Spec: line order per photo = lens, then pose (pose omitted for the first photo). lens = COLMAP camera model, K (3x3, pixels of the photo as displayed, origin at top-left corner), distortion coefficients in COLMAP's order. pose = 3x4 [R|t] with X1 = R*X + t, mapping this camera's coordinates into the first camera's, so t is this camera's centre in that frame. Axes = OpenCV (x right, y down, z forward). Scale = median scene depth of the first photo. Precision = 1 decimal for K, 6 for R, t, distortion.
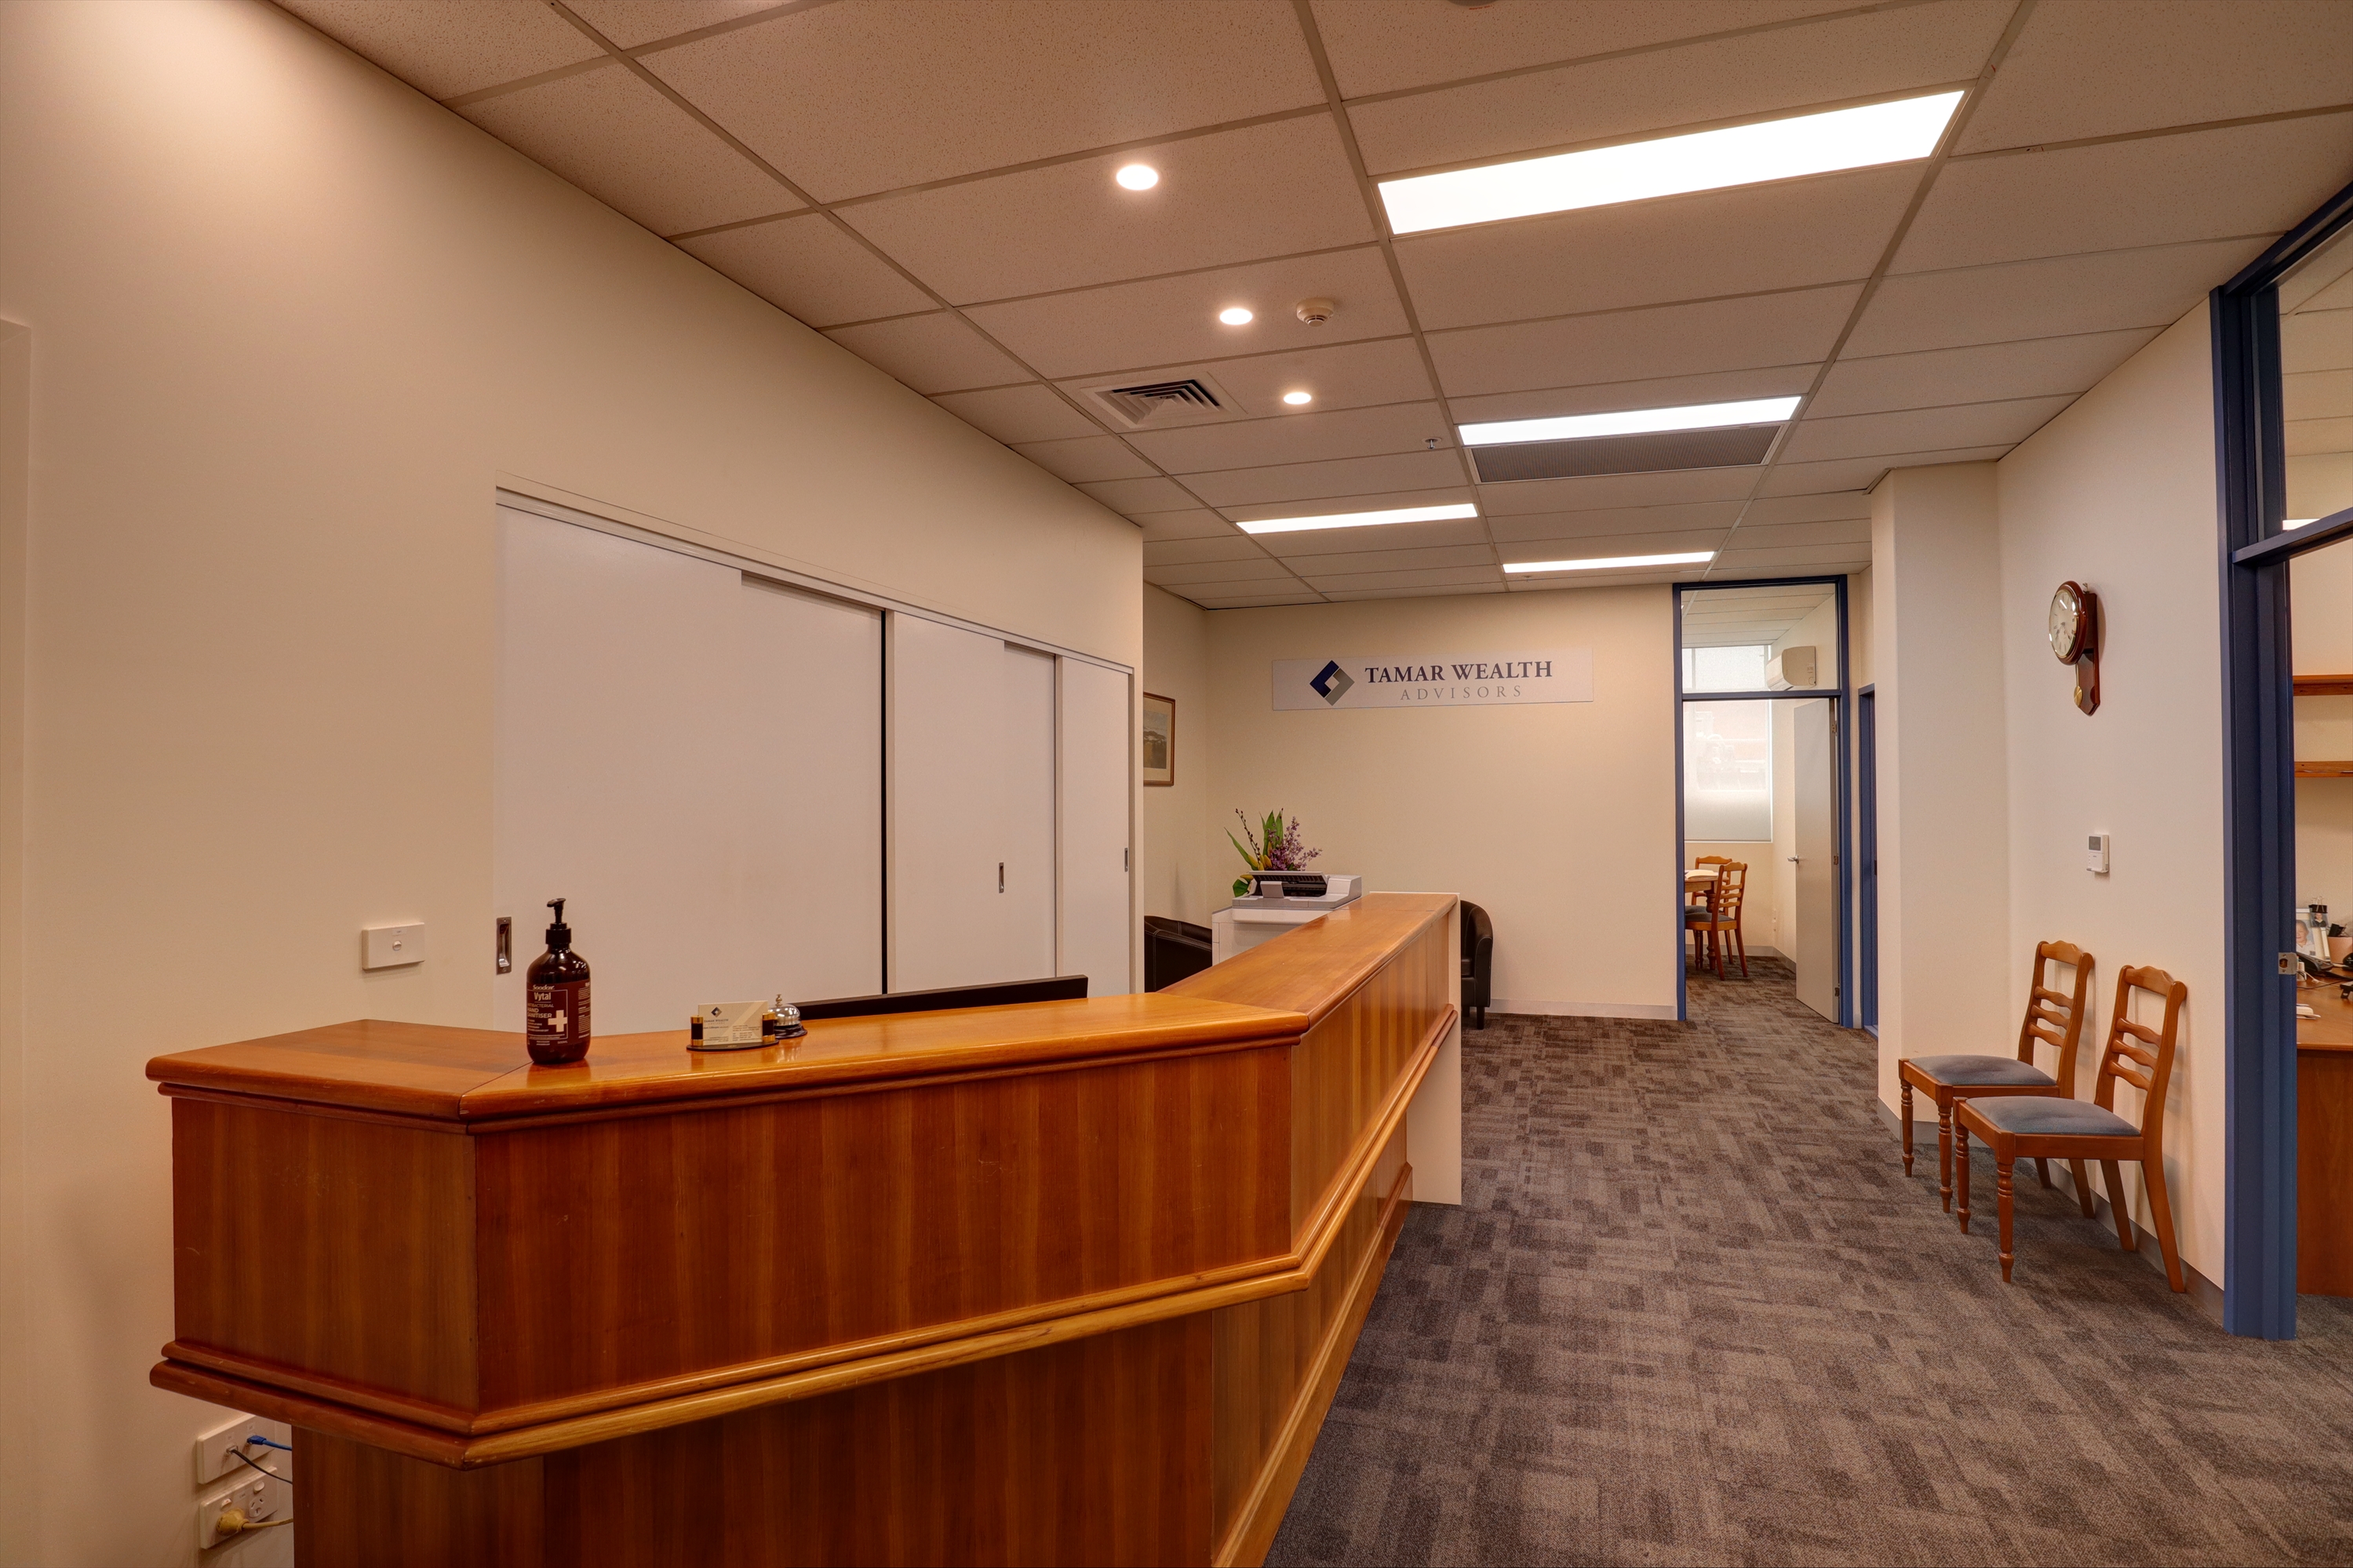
lens RADIAL K [[1167.3, 0, 1176.5], [0, 1167.3, 784.0], [0, 0, 1]] dist [-0.030587, 0.000343]
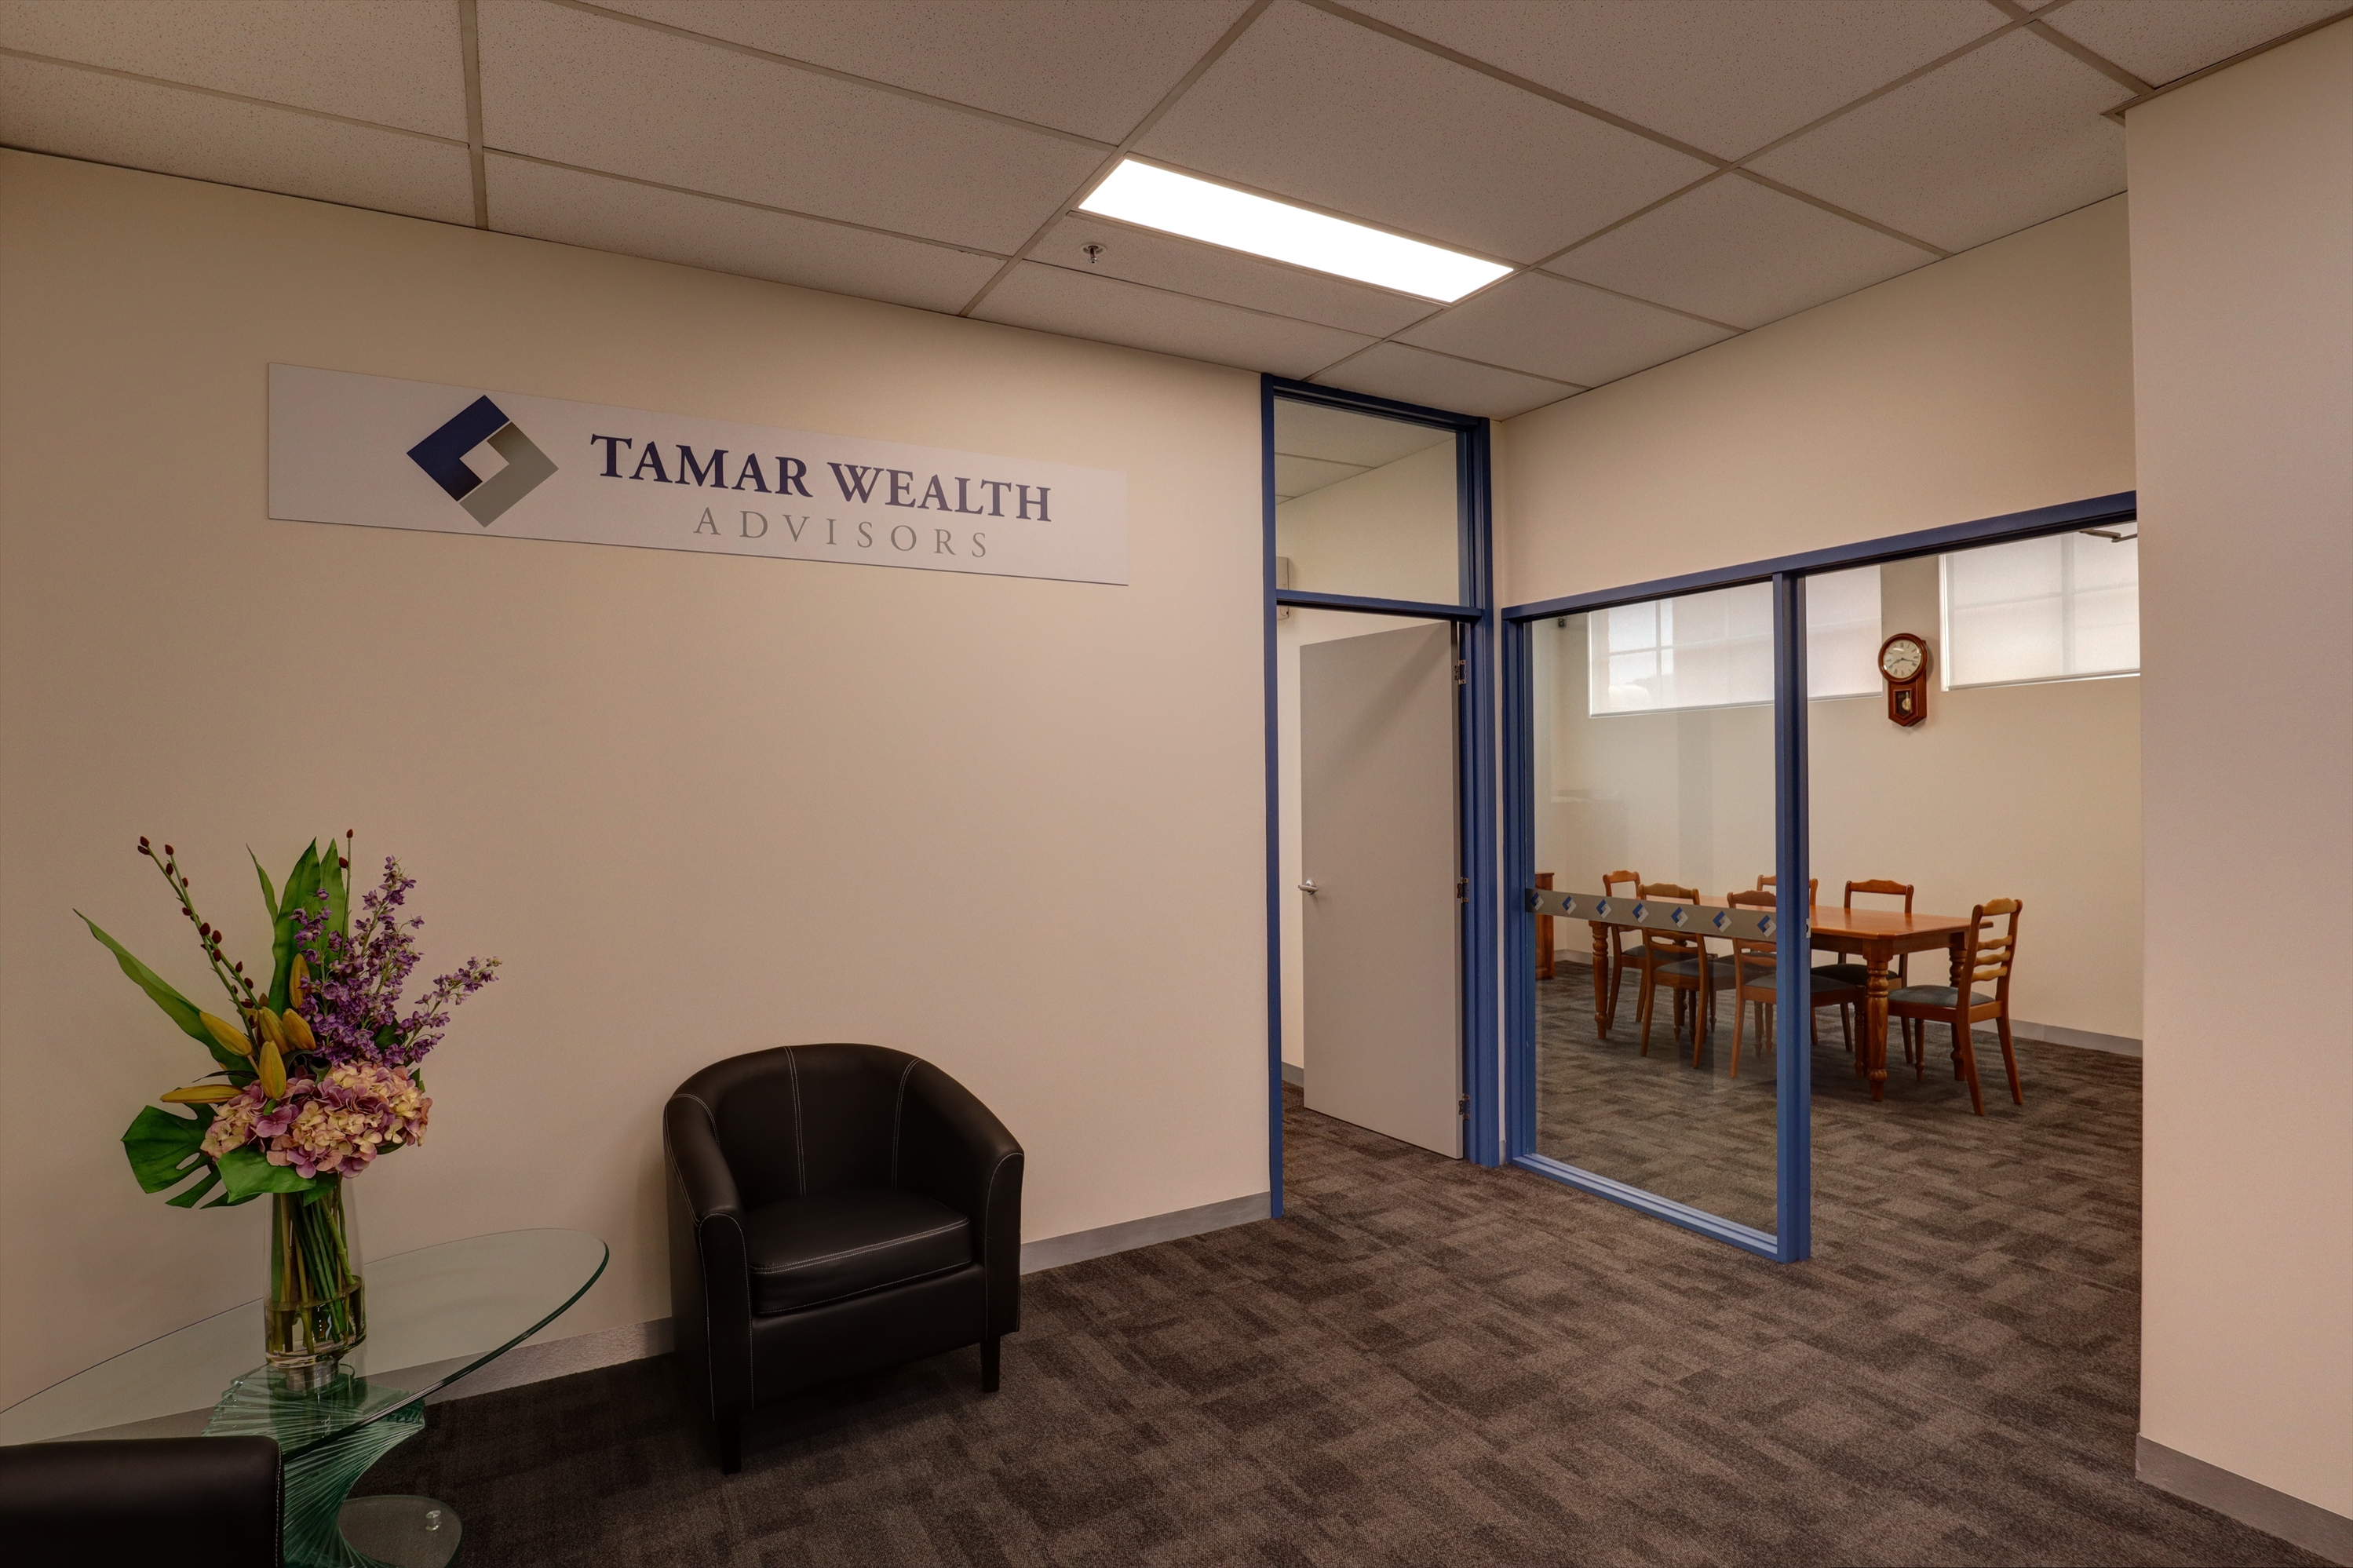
lens RADIAL K [[1167.4, 0, 1176.5], [0, 1167.4, 784.0], [0, 0, 1]] dist [-0.030587, 0.000343]
pose [[0.663380, -0.001412, 0.748282, 0.014764], [0.003308, 0.999994, -0.001045, 0.010303], [-0.748276, 0.003169, 0.663380, 0.652944]]
